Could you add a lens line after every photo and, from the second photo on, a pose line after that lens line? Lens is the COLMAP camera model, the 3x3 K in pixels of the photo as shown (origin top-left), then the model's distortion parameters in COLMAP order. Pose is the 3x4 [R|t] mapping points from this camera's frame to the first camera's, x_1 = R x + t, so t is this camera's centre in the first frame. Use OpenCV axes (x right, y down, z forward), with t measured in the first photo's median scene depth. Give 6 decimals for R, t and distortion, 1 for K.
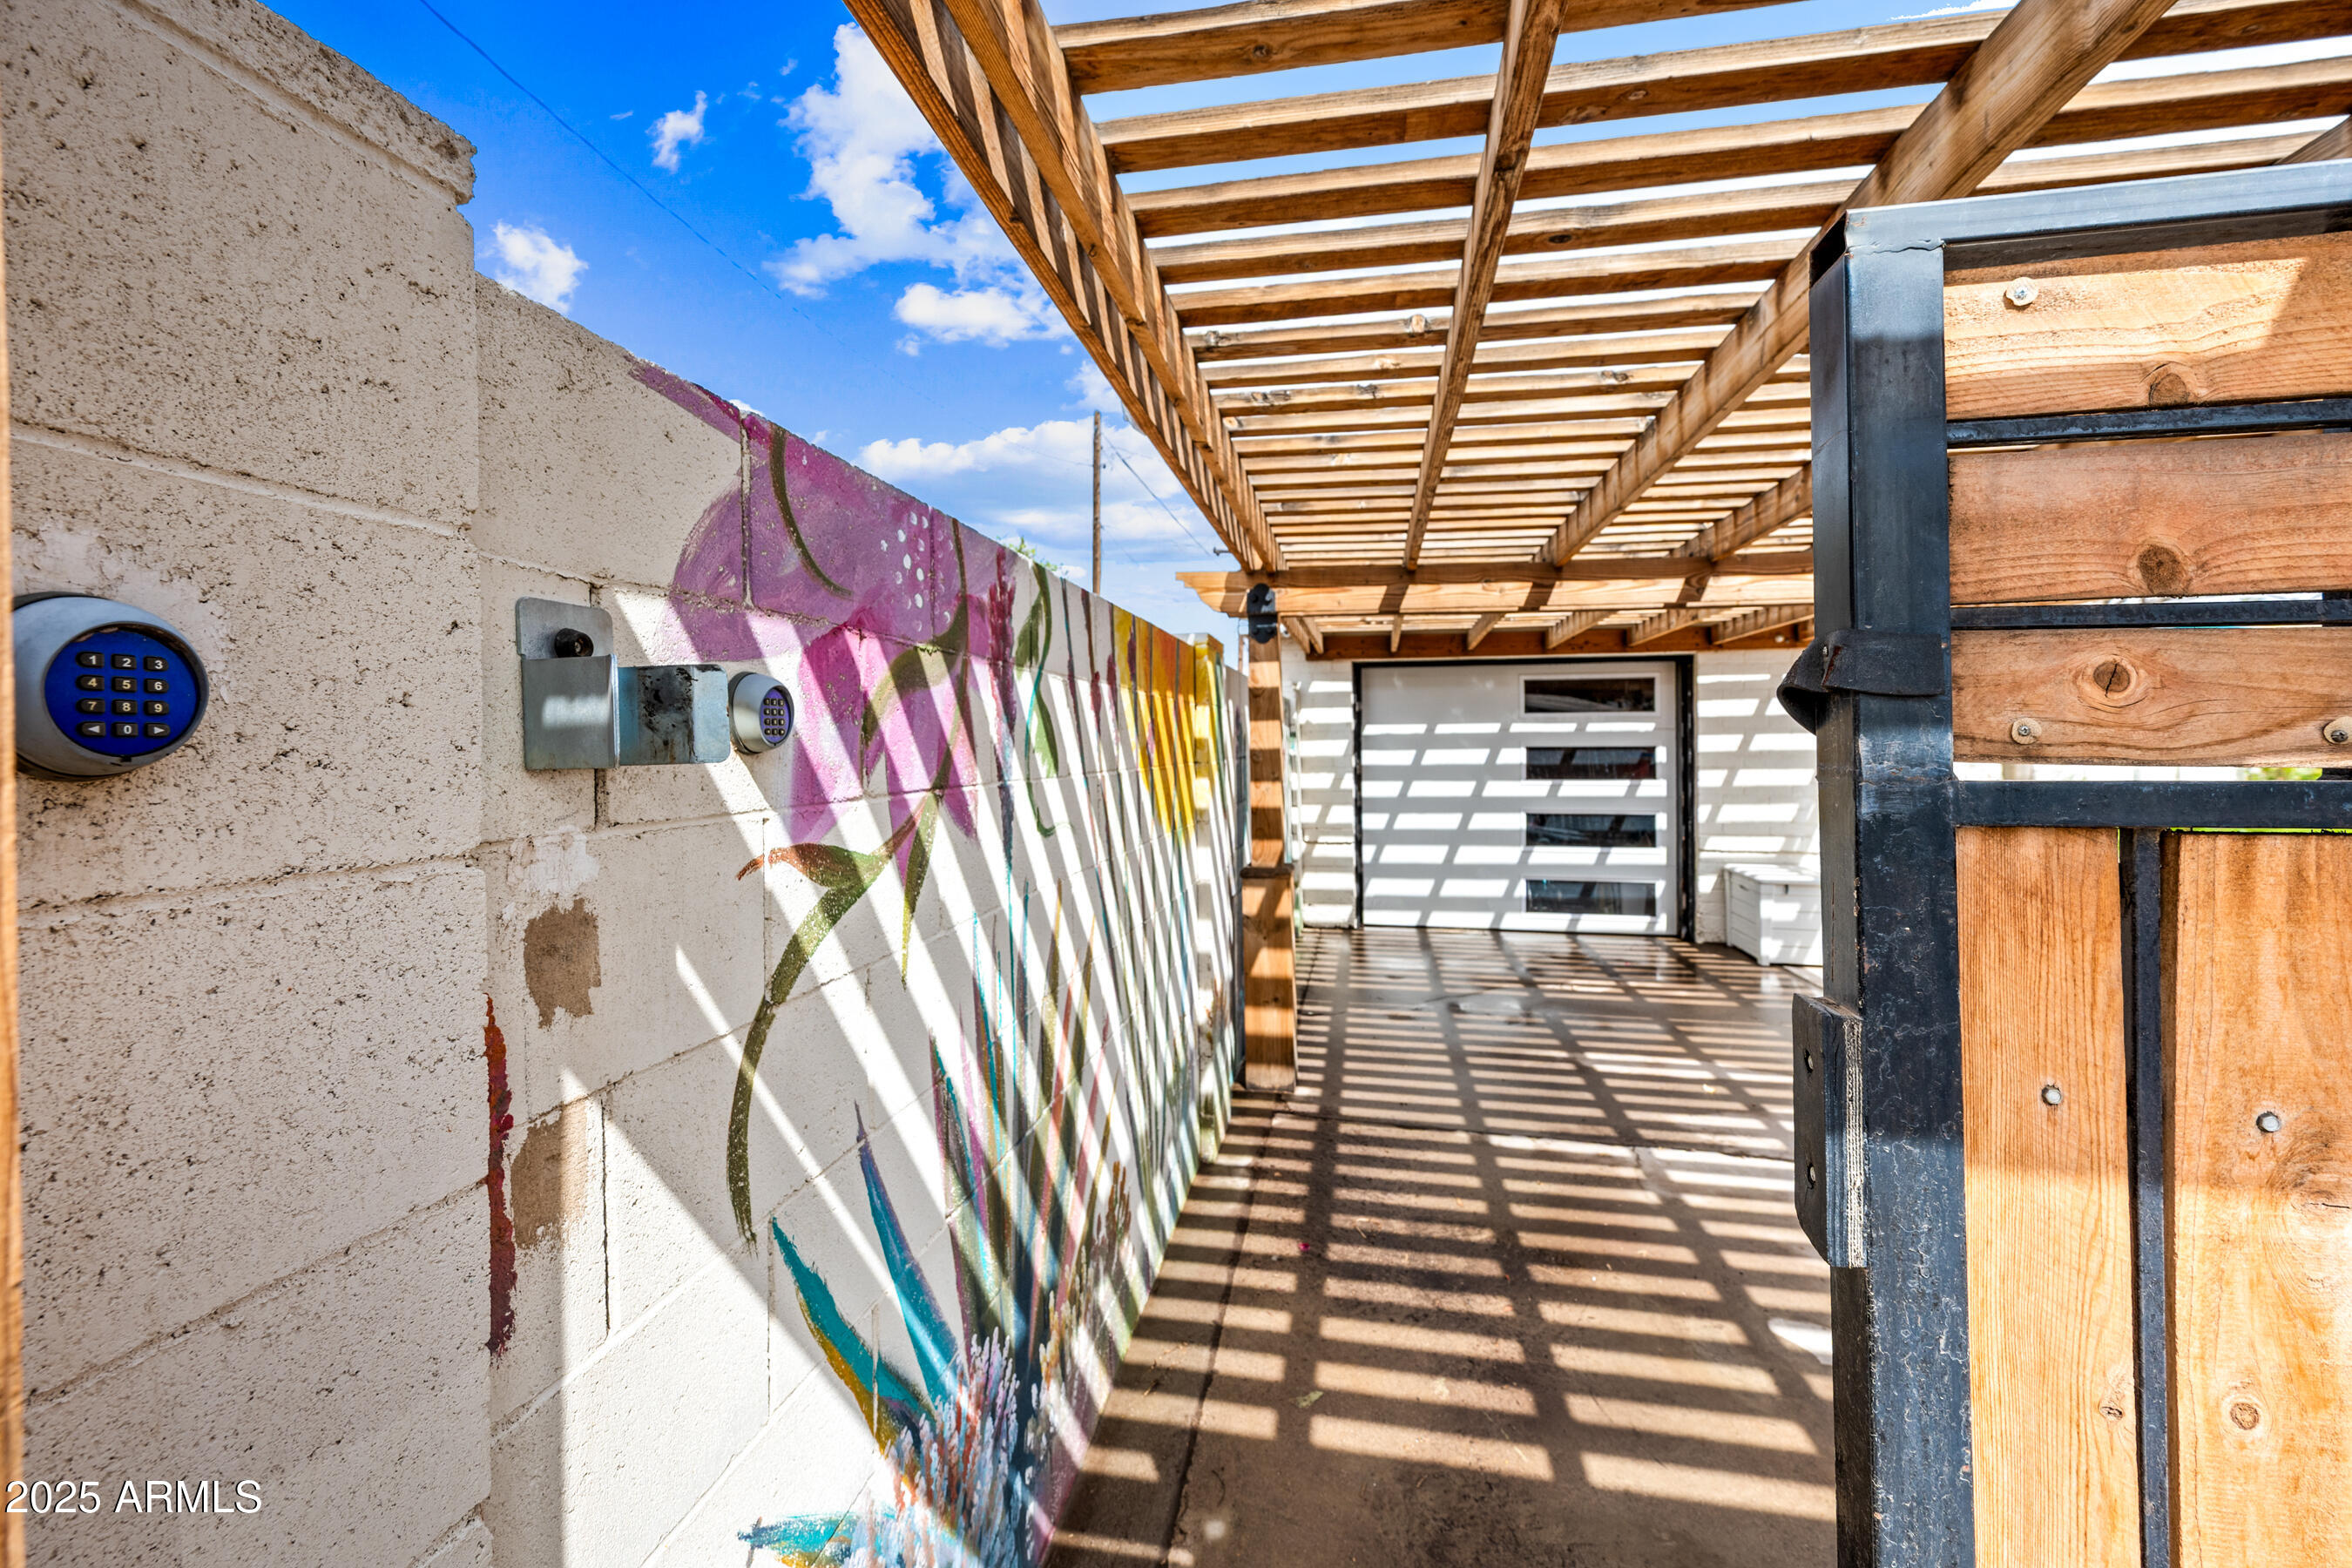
lens RADIAL K [[972.8, 0, 1180.9], [0, 972.8, 749.4], [0, 0, 1]] dist [-0.016105, 0.000302]
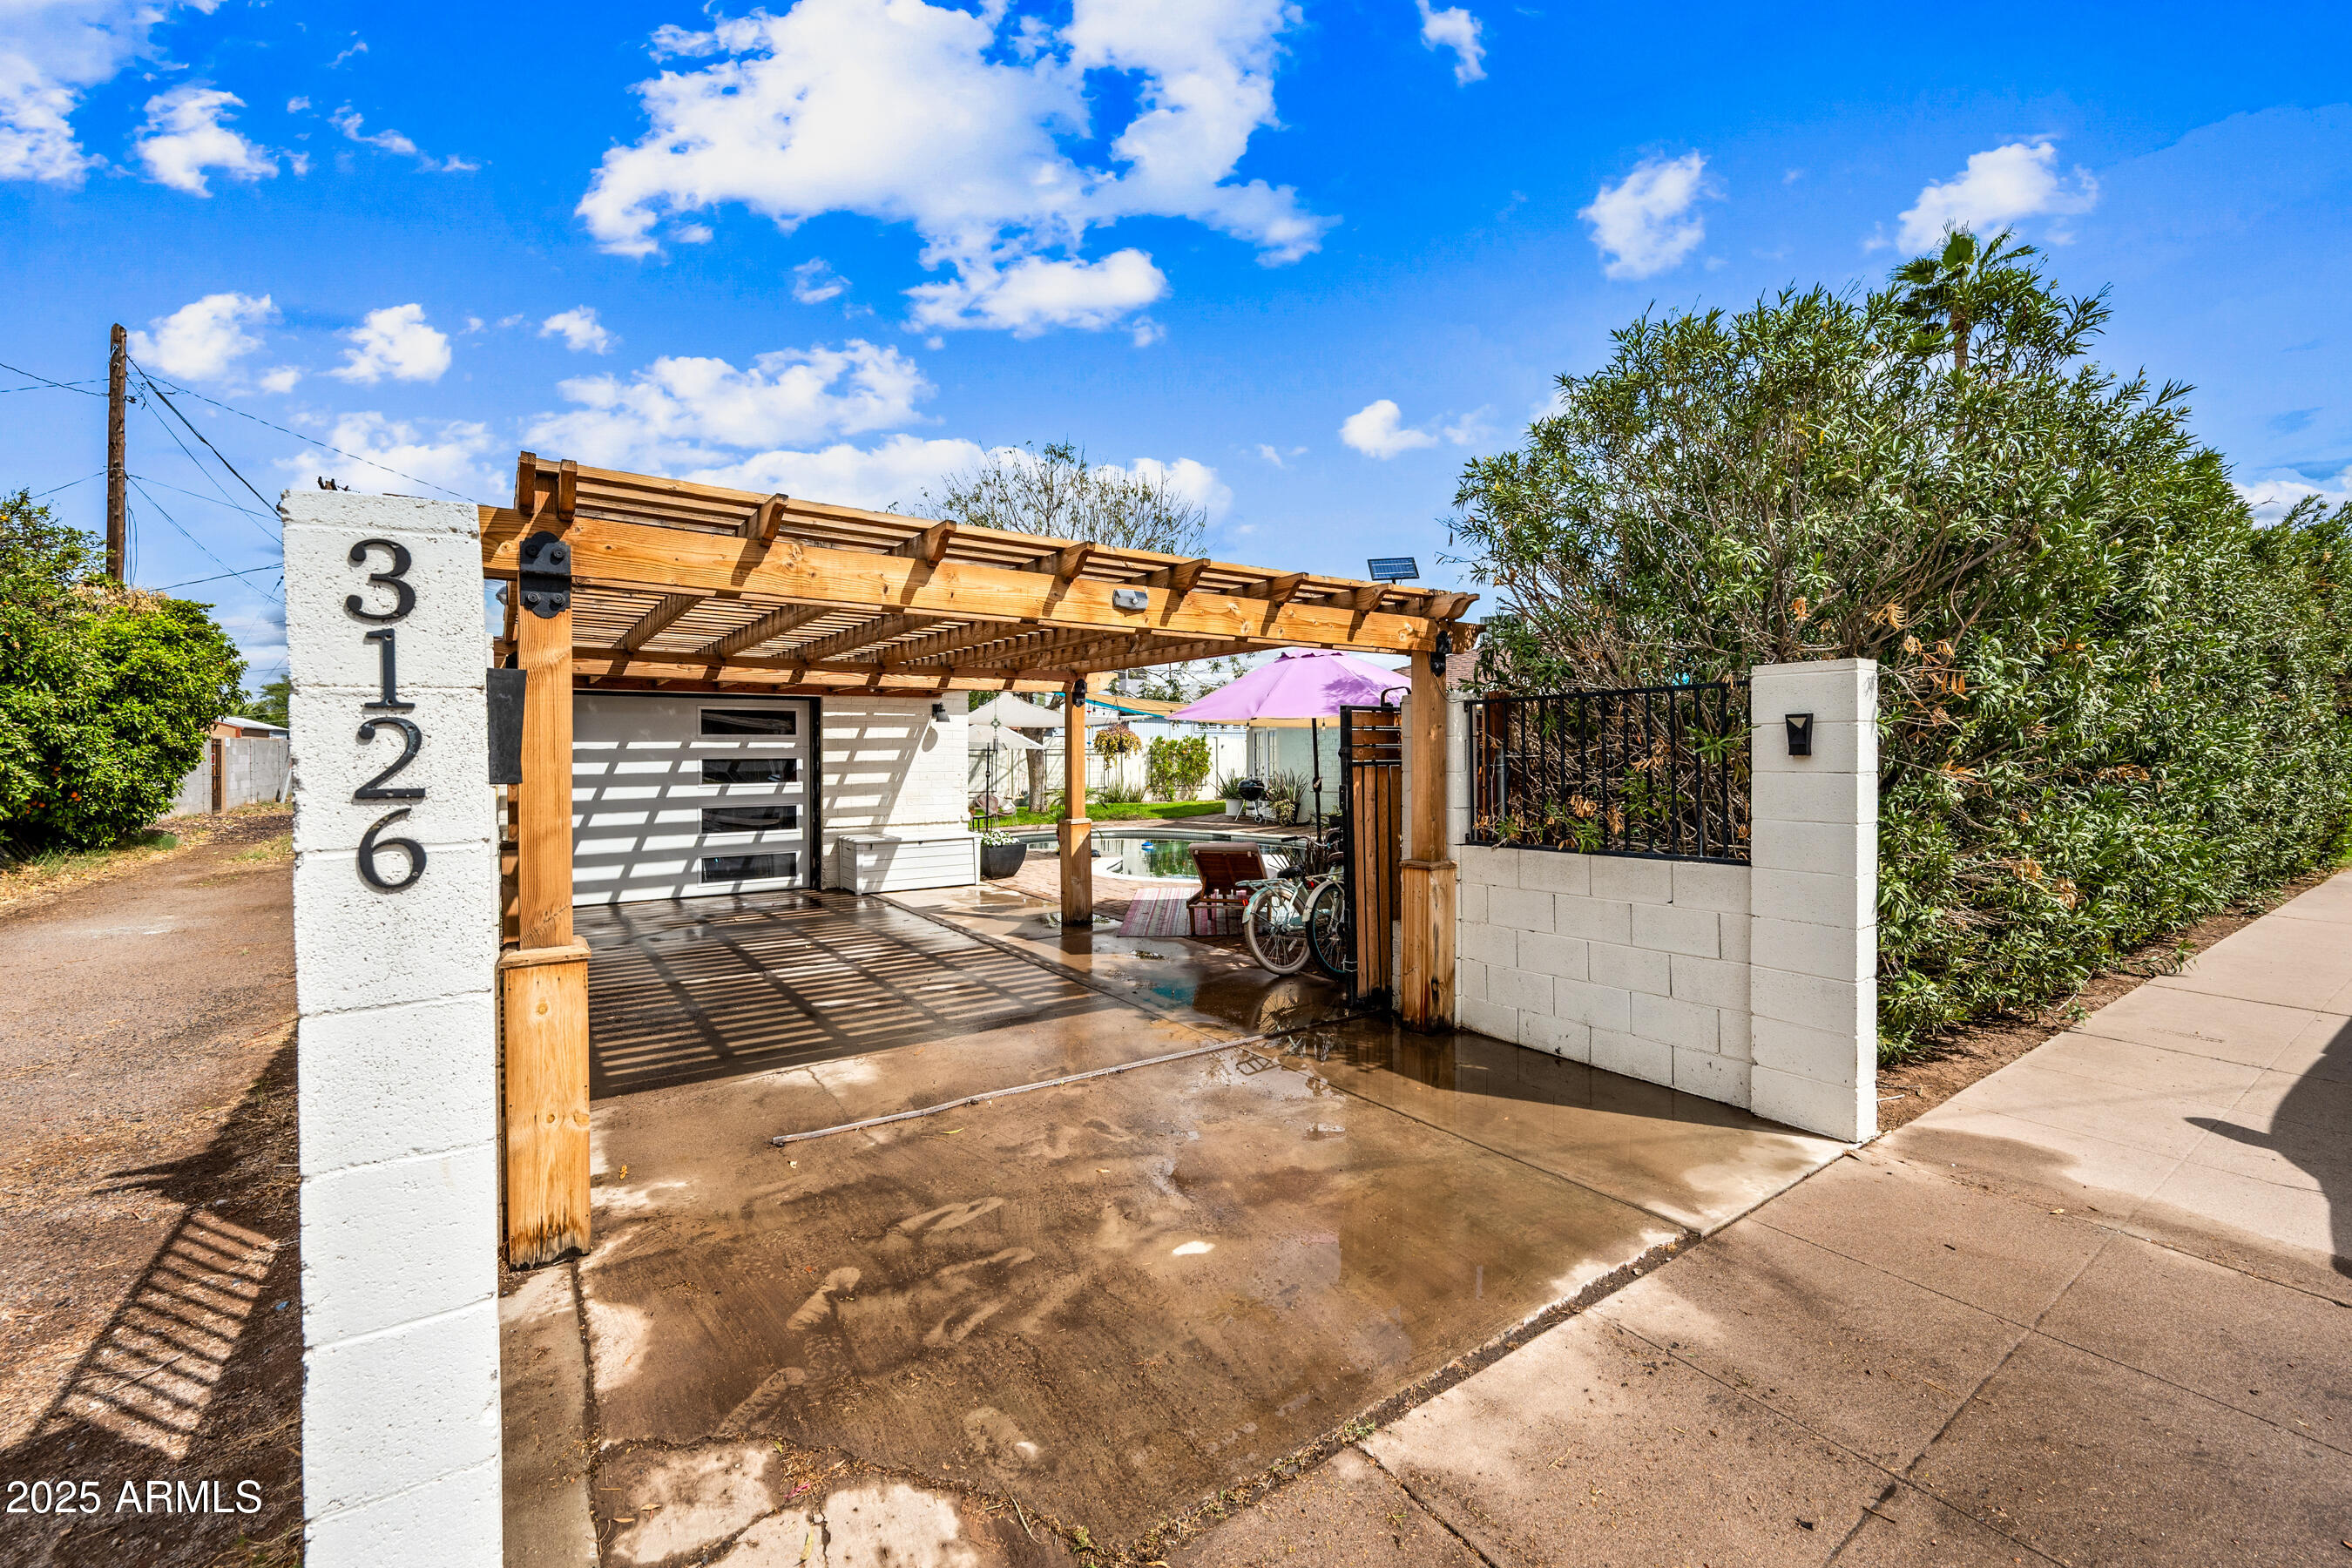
lens RADIAL K [[972.8, 0, 1201.6], [0, 972.8, 737.1], [0, 0, 1]] dist [-0.016105, 0.000302]
pose [[0.680392, 0.011326, 0.732761, -0.161474], [0.003766, 0.999813, -0.018951, -0.005469], [-0.732839, 0.015654, 0.680222, -0.432714]]
